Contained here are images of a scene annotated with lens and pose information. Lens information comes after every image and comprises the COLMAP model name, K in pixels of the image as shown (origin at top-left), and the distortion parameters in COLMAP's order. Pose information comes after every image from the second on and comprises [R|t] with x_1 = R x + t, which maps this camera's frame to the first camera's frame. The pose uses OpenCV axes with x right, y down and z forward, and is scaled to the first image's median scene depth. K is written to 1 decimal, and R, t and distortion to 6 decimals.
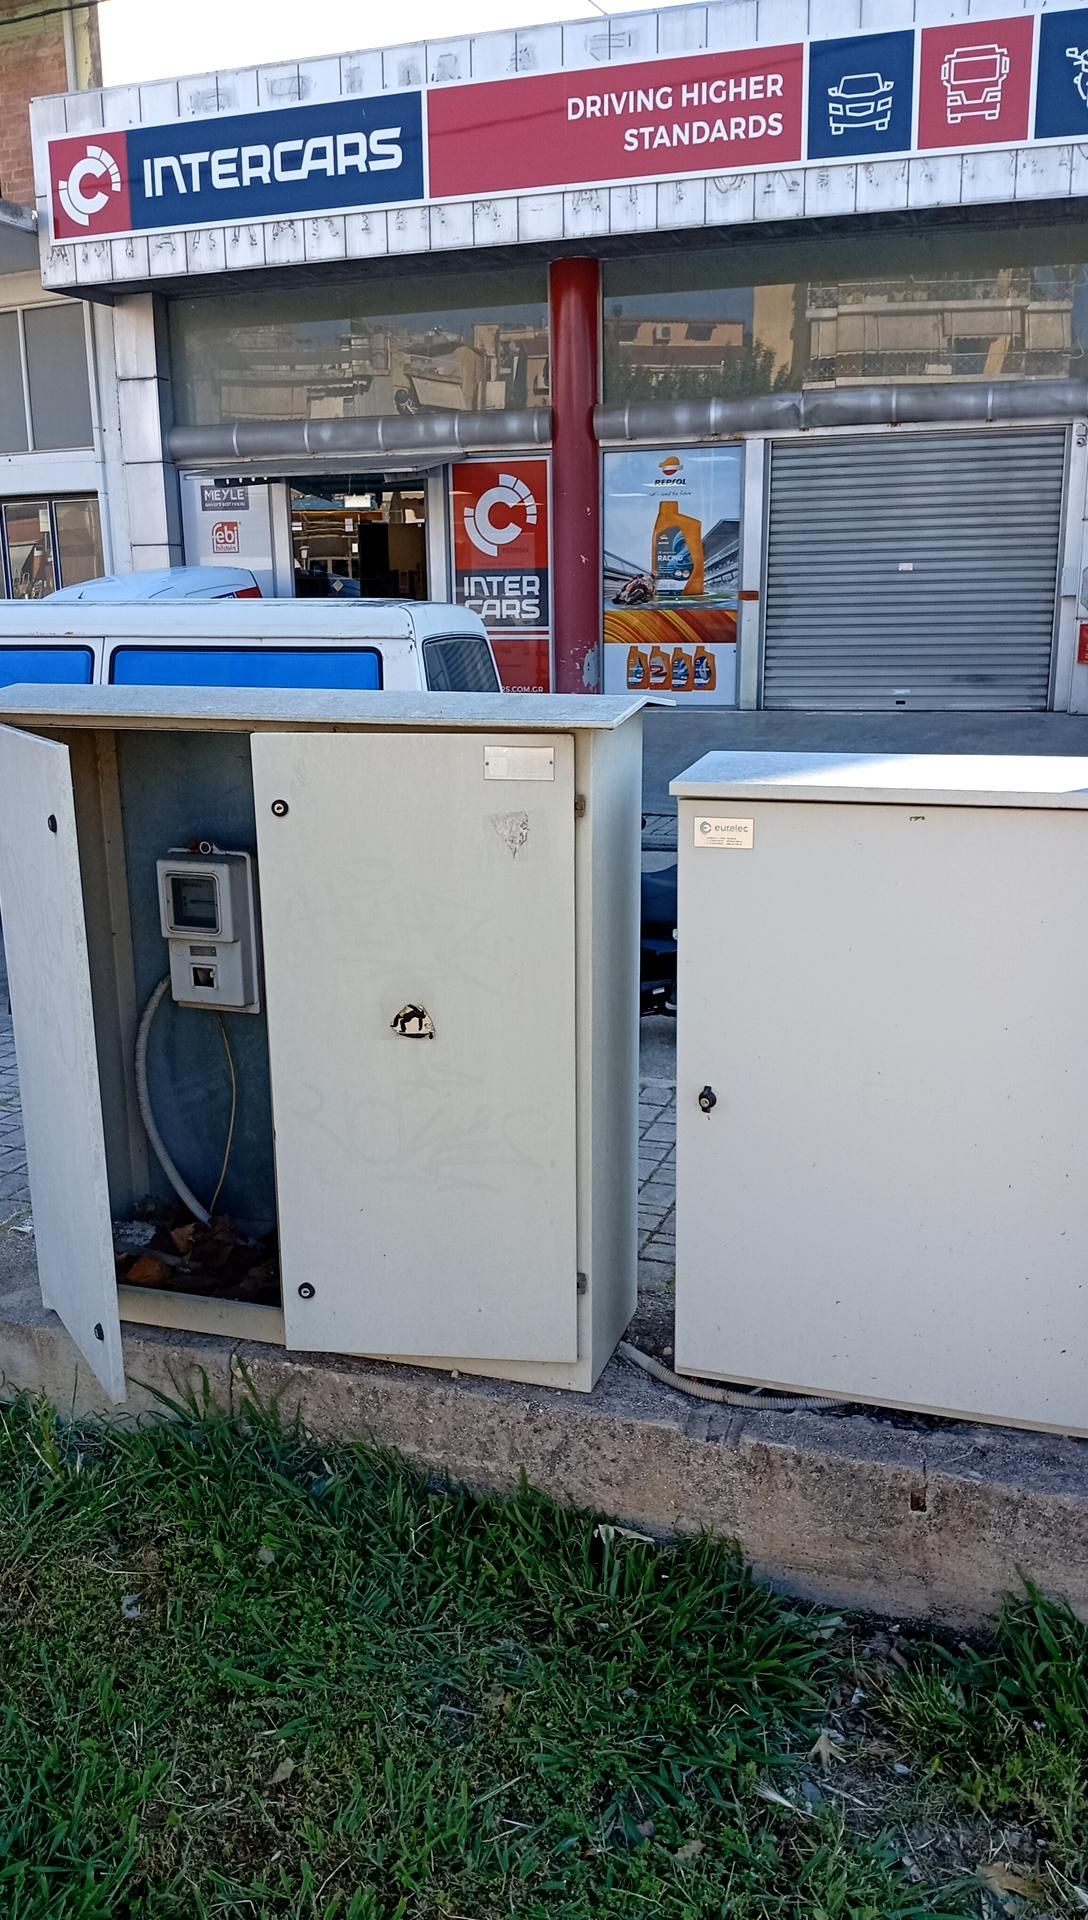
lens RADIAL K [[1523.5, 0, 544.0], [0, 1523.5, 960.0], [0, 0, 1]] dist [0.077202, -0.230364]
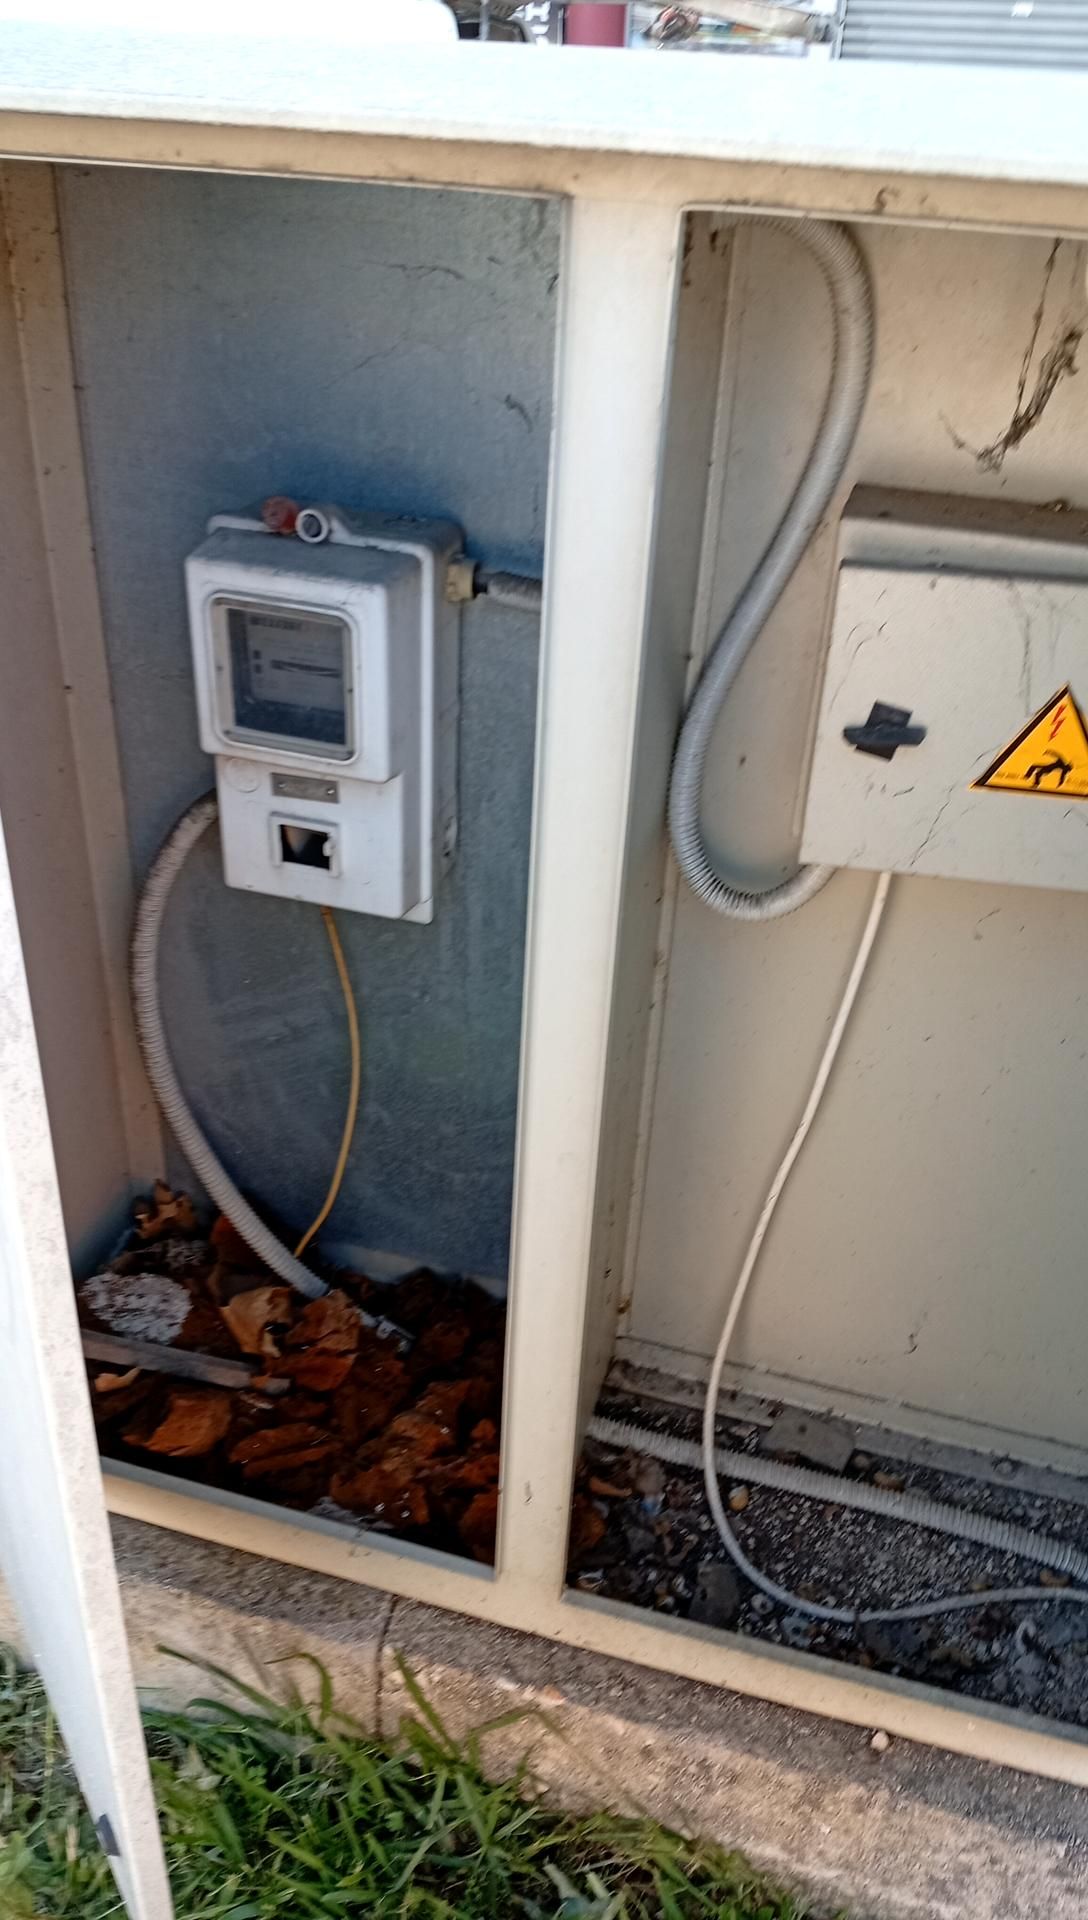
lens RADIAL K [[1523.5, 0, 544.0], [0, 1523.5, 960.0], [0, 0, 1]] dist [0.077202, -0.230364]
pose [[0.998501, 0.024725, 0.048823, -0.177959], [-0.038452, 0.951764, 0.304411, -0.087464], [-0.038942, -0.305832, 0.951289, 0.598125]]
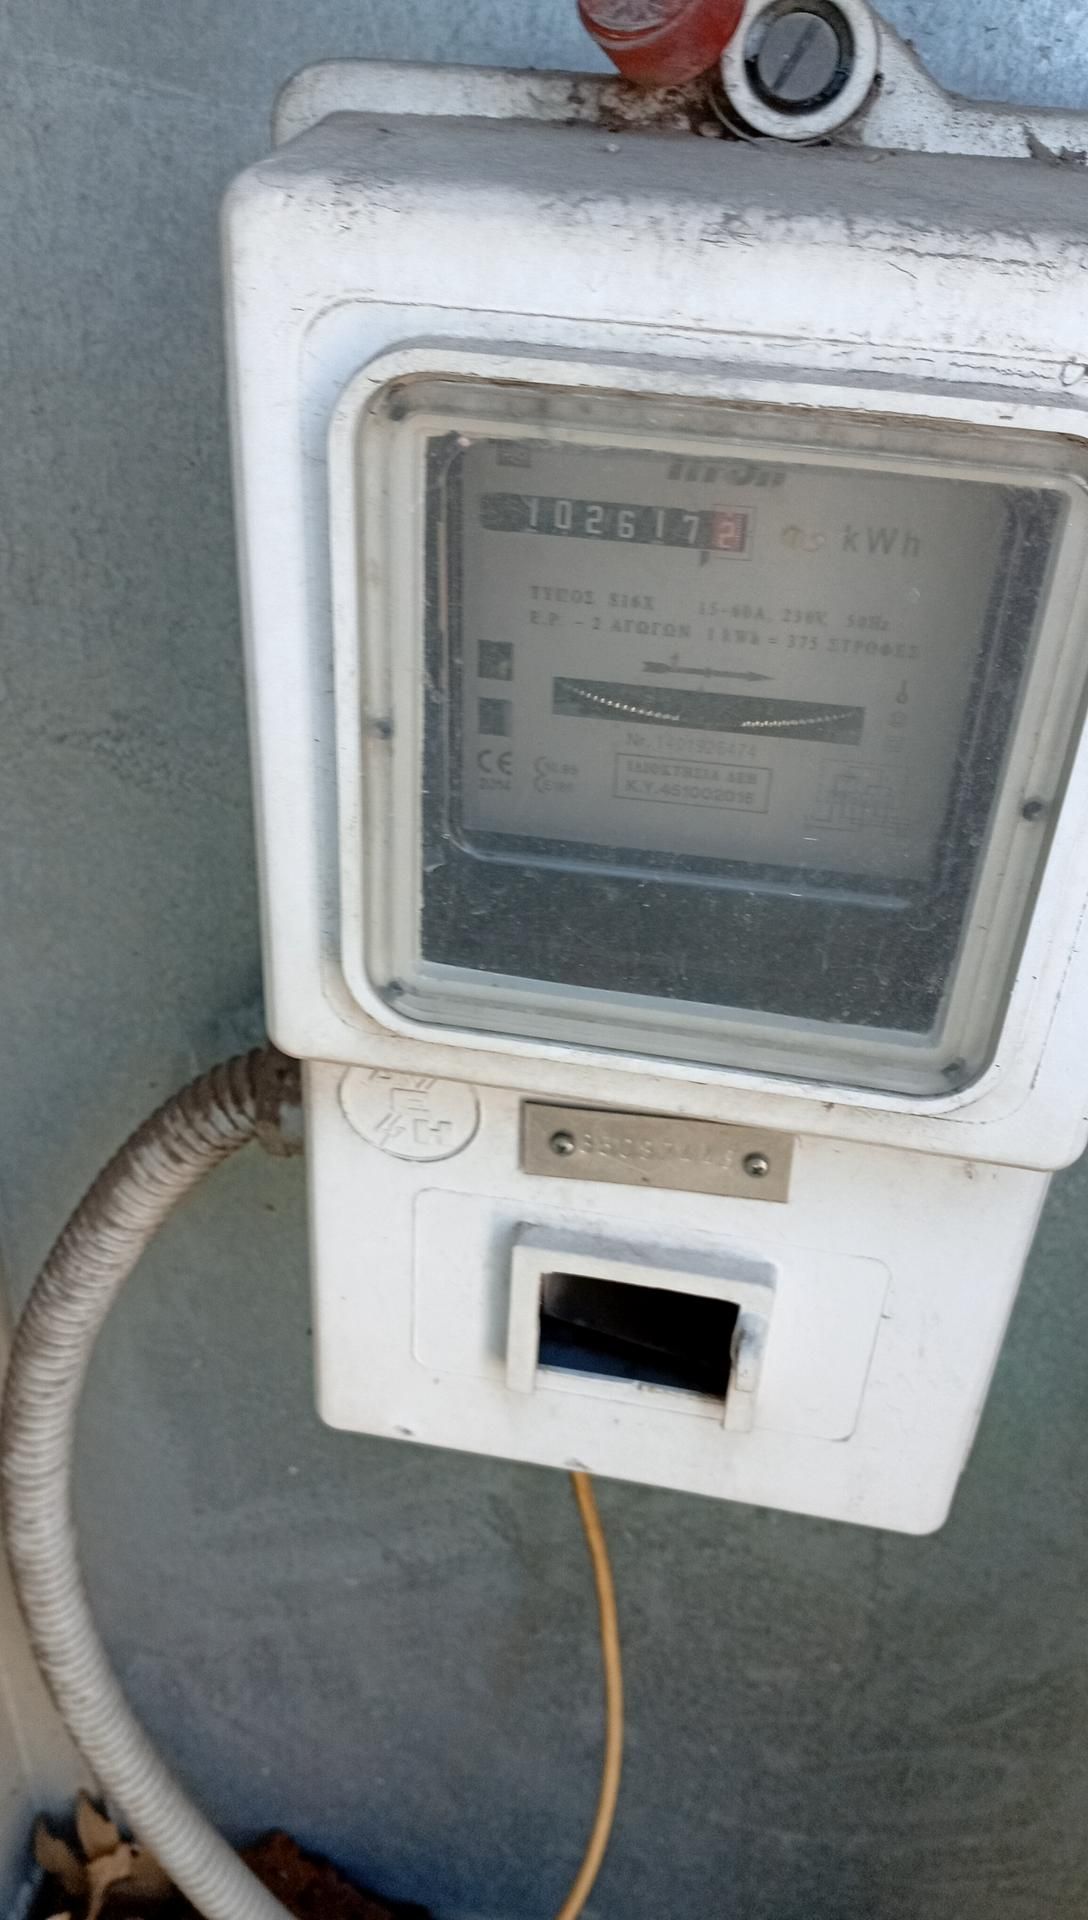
lens RADIAL K [[1523.5, 0, 544.0], [0, 1523.5, 960.0], [0, 0, 1]] dist [0.077202, -0.230364]
pose [[0.989745, -0.025328, 0.140583, -0.244672], [-0.018257, 0.953656, 0.300344, -0.050706], [-0.141675, -0.299830, 0.943414, 0.900438]]
